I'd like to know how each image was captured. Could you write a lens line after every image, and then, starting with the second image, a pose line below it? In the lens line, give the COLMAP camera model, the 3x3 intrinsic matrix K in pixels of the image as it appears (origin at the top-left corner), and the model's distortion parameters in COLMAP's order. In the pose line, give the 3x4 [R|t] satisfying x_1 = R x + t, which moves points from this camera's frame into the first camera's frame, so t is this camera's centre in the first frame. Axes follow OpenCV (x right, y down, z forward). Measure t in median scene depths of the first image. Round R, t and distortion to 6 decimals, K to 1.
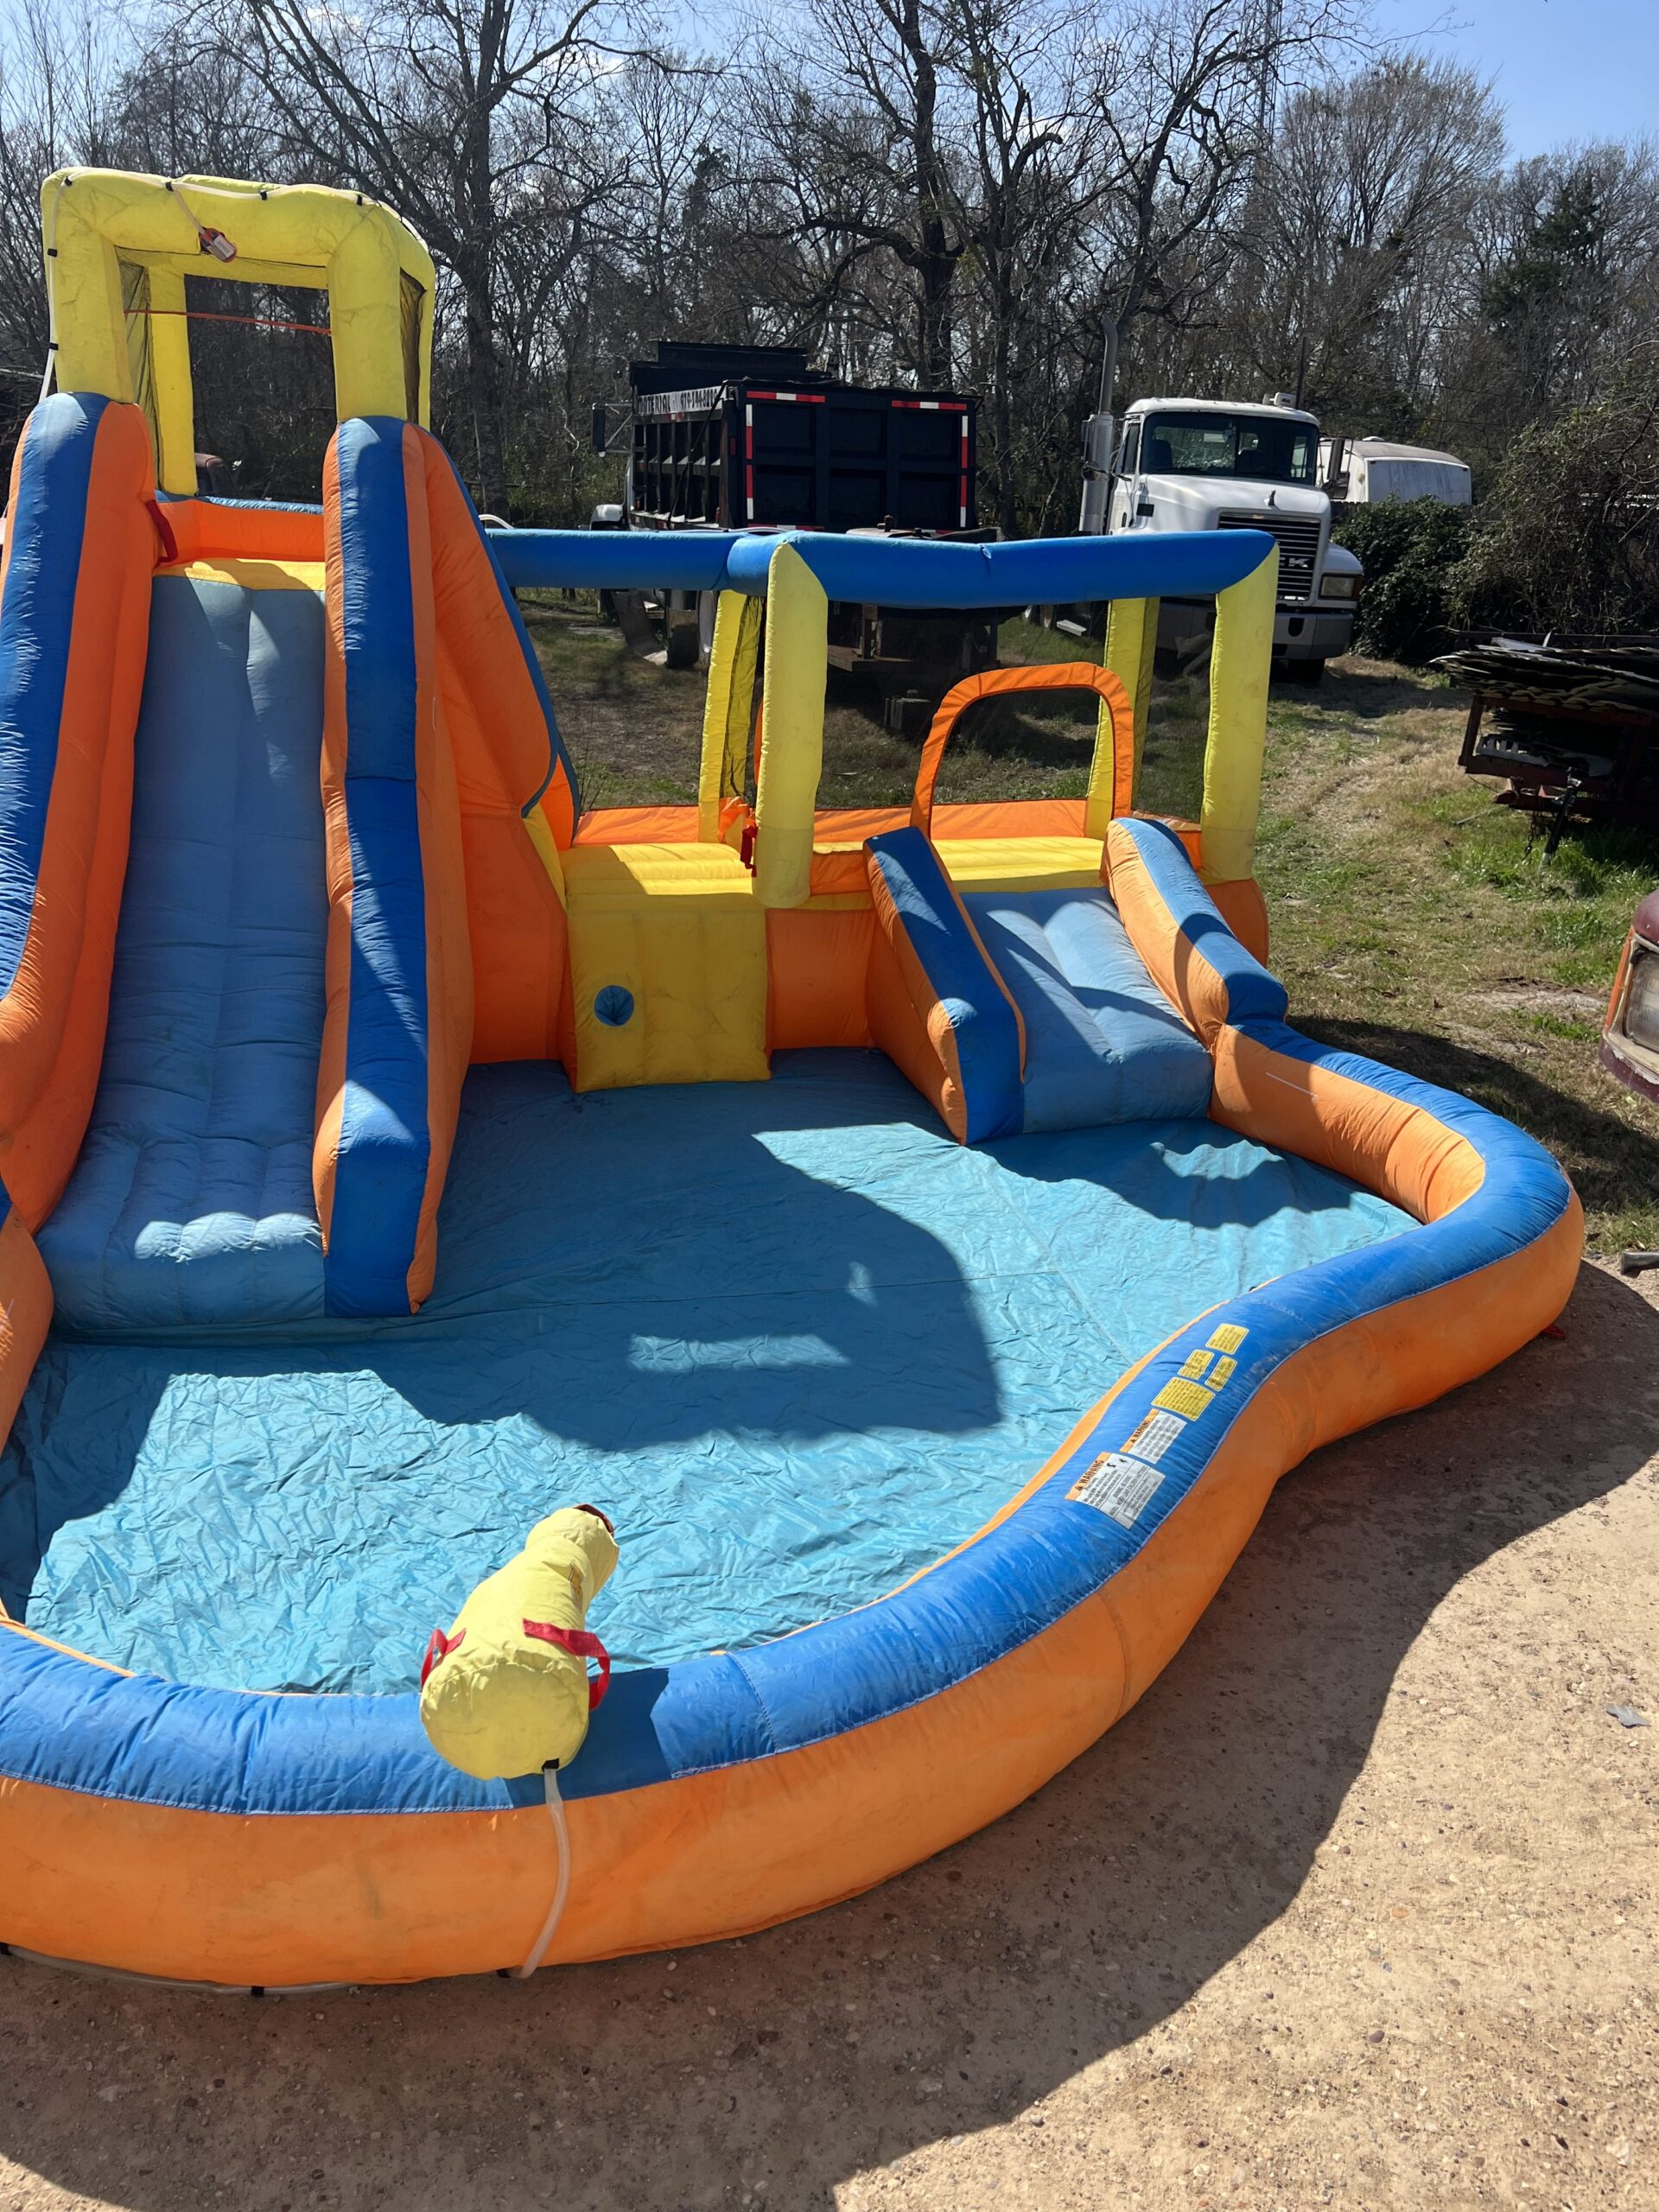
lens RADIAL K [[1626.7, 0, 828.8], [0, 1626.7, 1120.7], [0, 0, 1]] dist [0.019411, -0.017389]
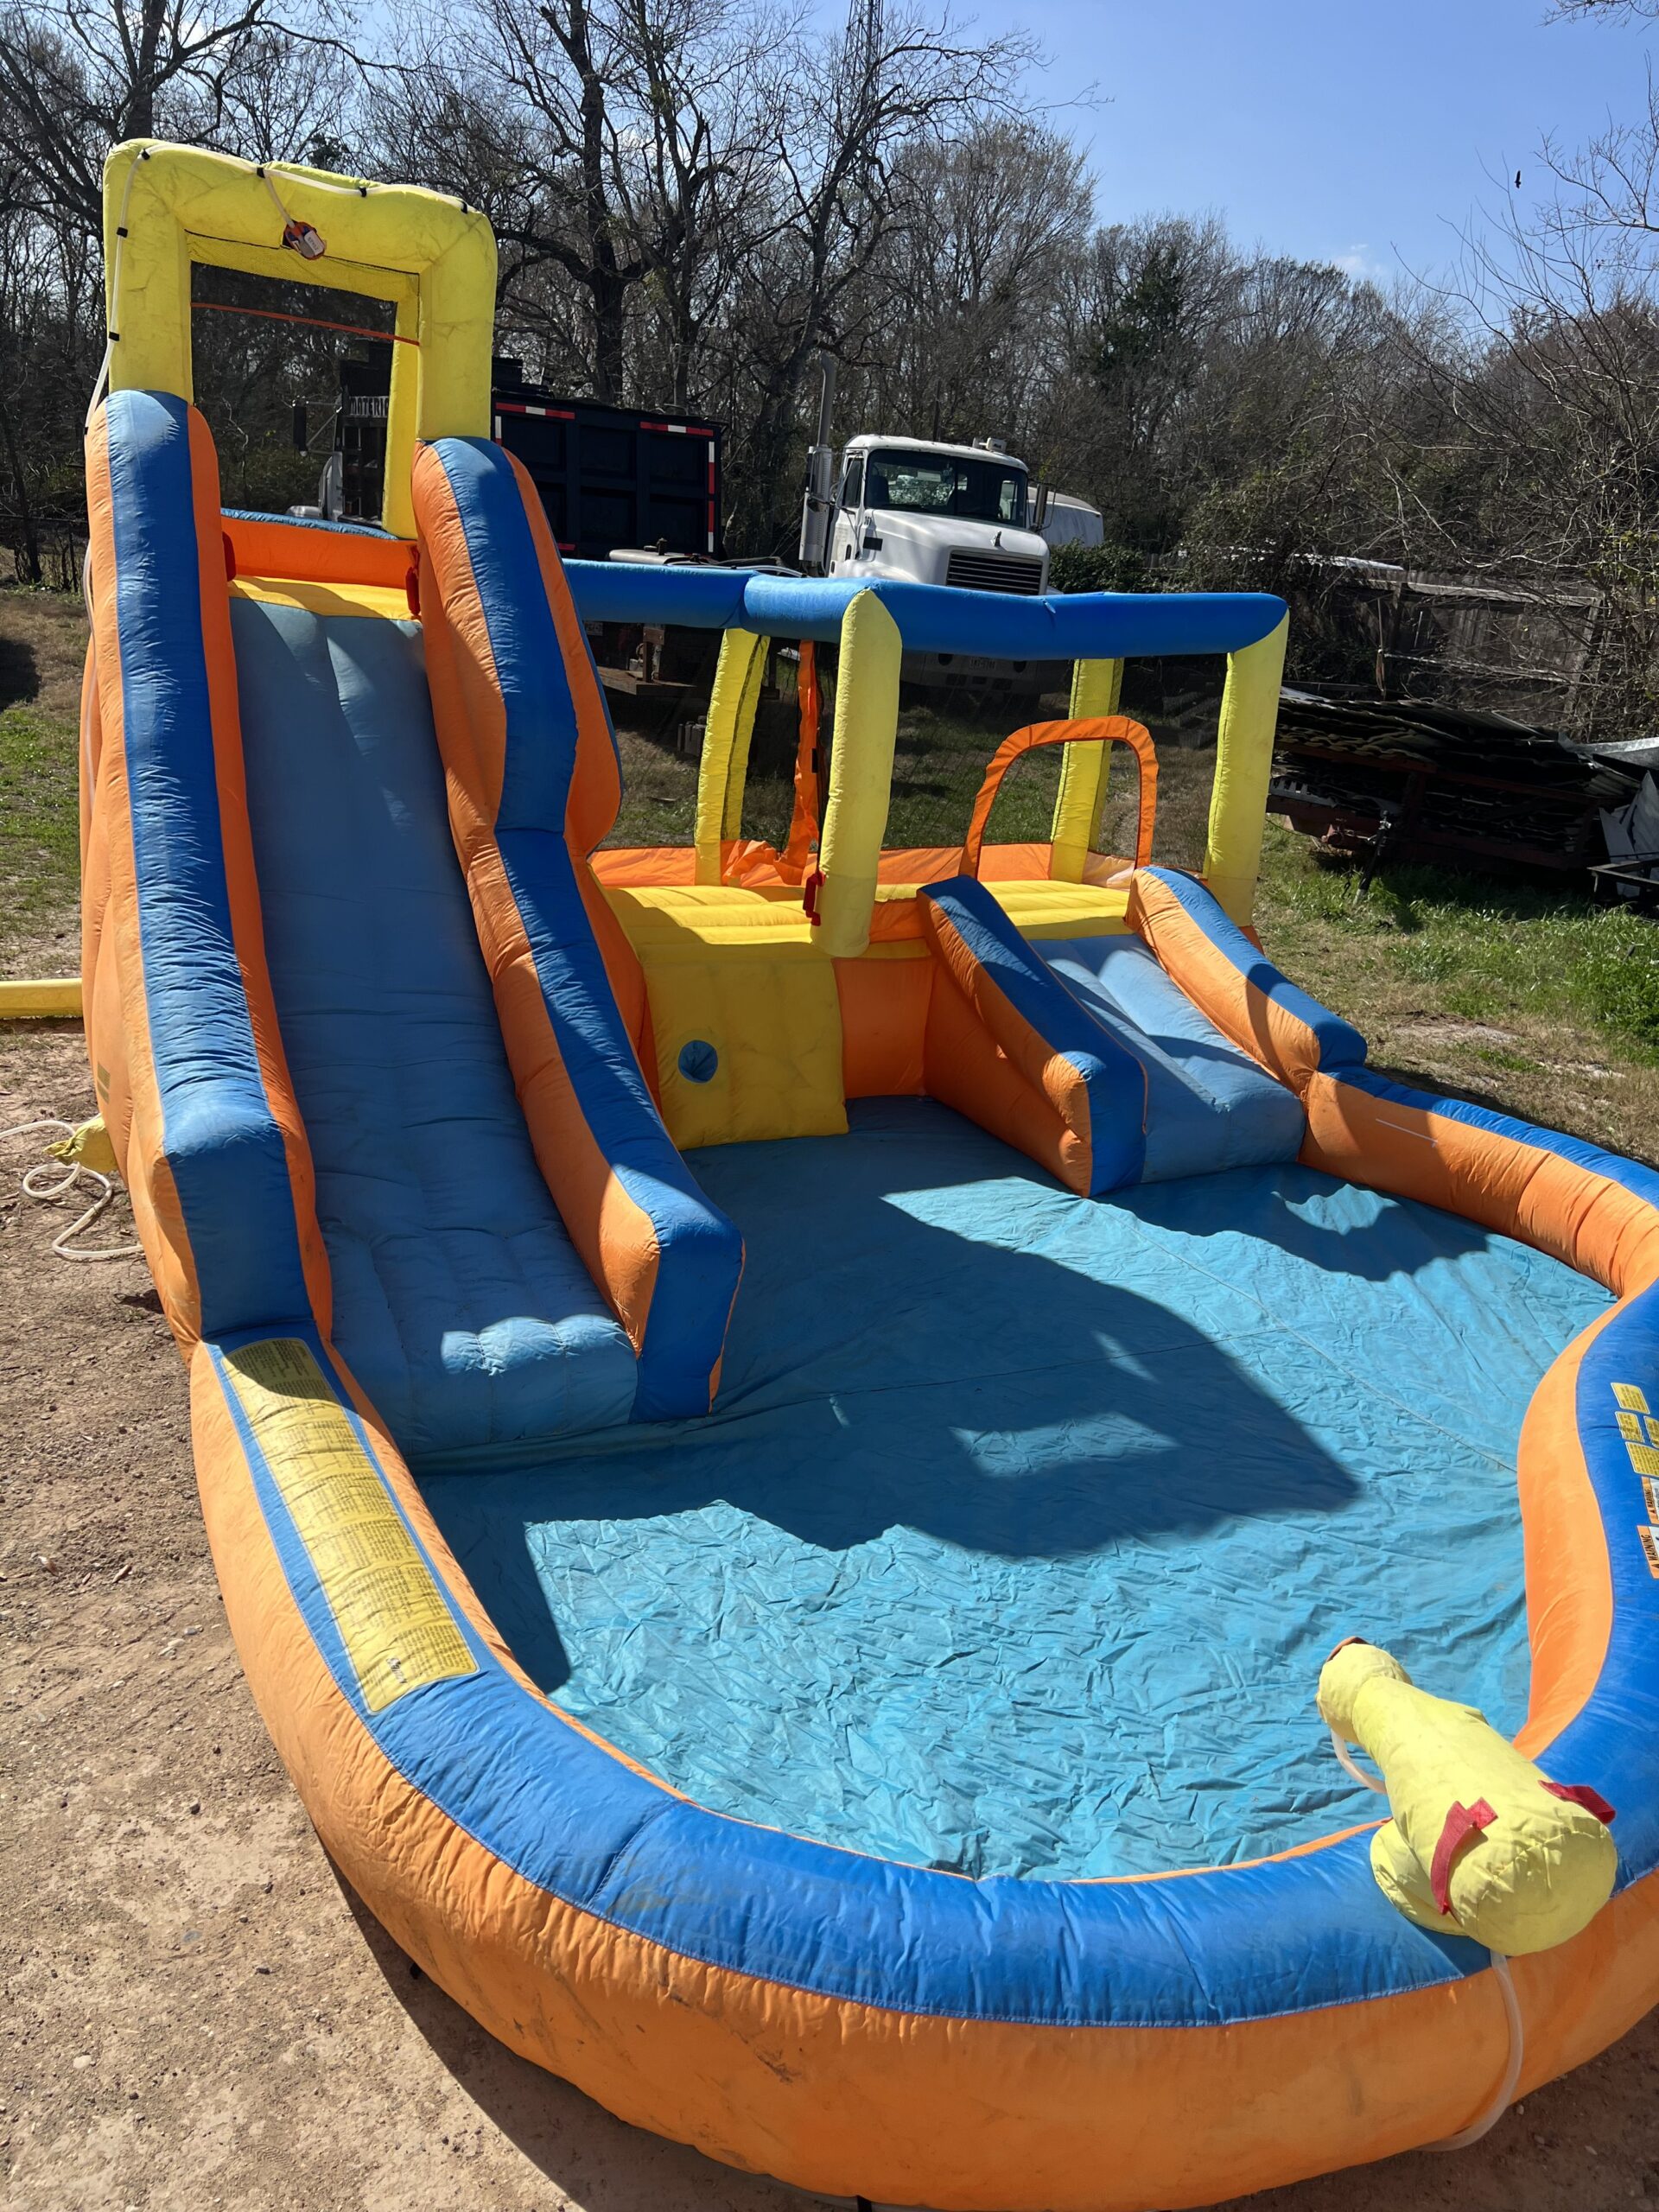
lens RADIAL K [[1621.2, 0, 826.7], [0, 1621.2, 1108.7], [0, 0, 1]] dist [0.038460, -0.046191]
pose [[0.976219, -0.024117, 0.215441, -0.258889], [0.027394, 0.999550, -0.012239, -0.028458], [-0.215049, 0.017850, 0.976440, 0.049157]]
